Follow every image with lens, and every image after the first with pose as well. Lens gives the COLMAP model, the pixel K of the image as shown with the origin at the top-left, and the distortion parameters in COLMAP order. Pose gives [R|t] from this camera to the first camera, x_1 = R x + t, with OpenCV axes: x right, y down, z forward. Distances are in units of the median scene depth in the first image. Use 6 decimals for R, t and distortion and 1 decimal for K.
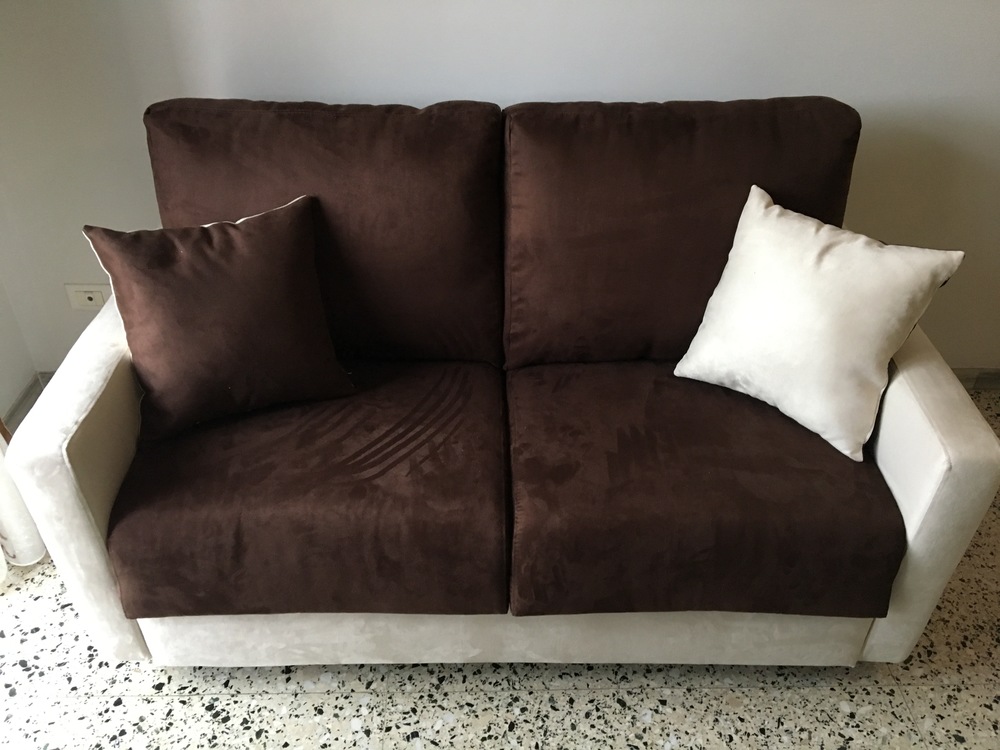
lens RADIAL K [[835.0, 0, 502.3], [0, 835.0, 374.1], [0, 0, 1]] dist [0.047681, -0.059738]
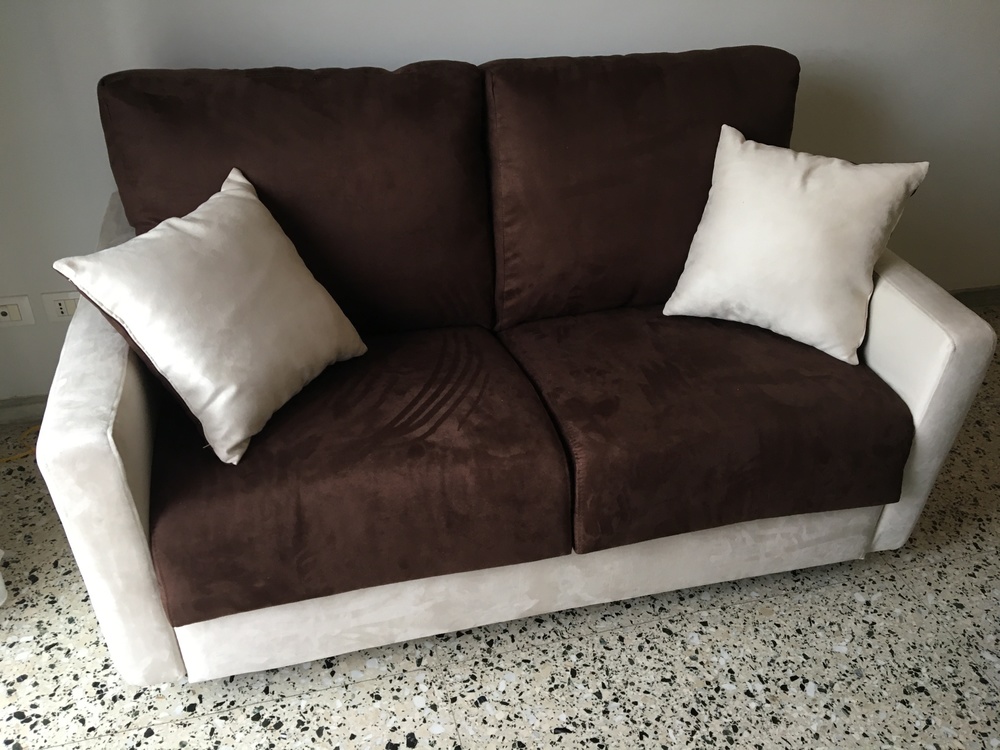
lens RADIAL K [[835.0, 0, 502.0], [0, 835.0, 375.7], [0, 0, 1]] dist [0.047681, -0.059738]
pose [[0.969479, -0.117767, 0.215040, -0.243030], [0.123479, 0.992258, -0.013276, 0.071292], [-0.211812, 0.039423, 0.976515, 0.030029]]
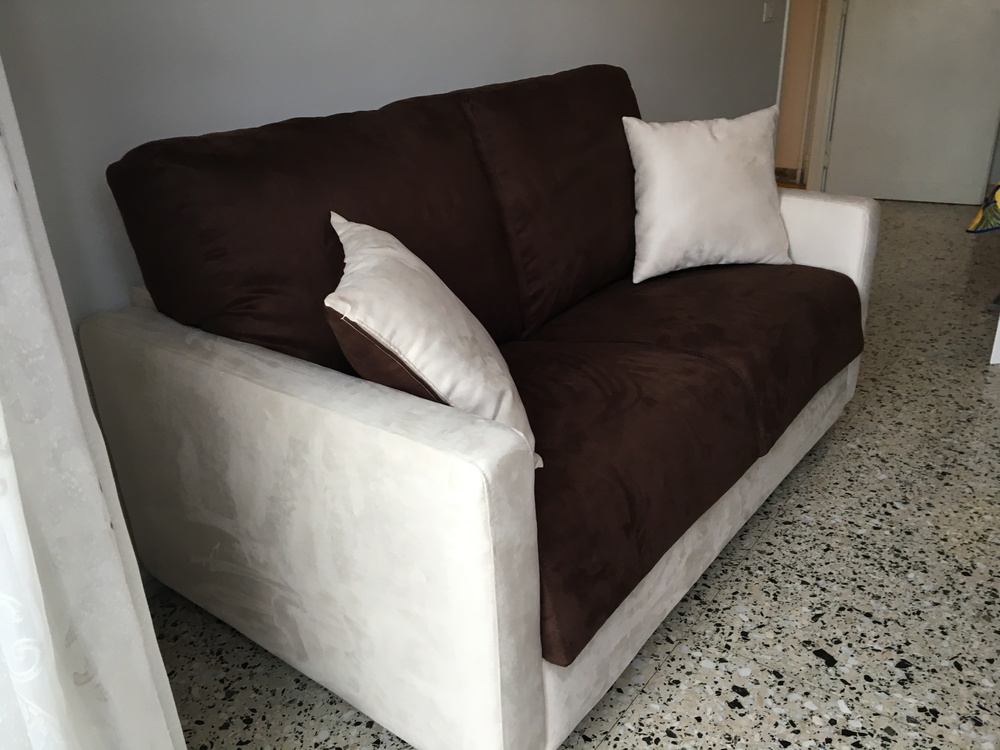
lens RADIAL K [[835.0, 0, 494.9], [0, 835.0, 378.8], [0, 0, 1]] dist [0.047681, -0.059738]
pose [[0.618743, -0.354144, 0.701241, -0.858920], [0.506511, 0.862157, -0.011511, 0.032700], [-0.600503, 0.362309, 0.712831, 0.357979]]
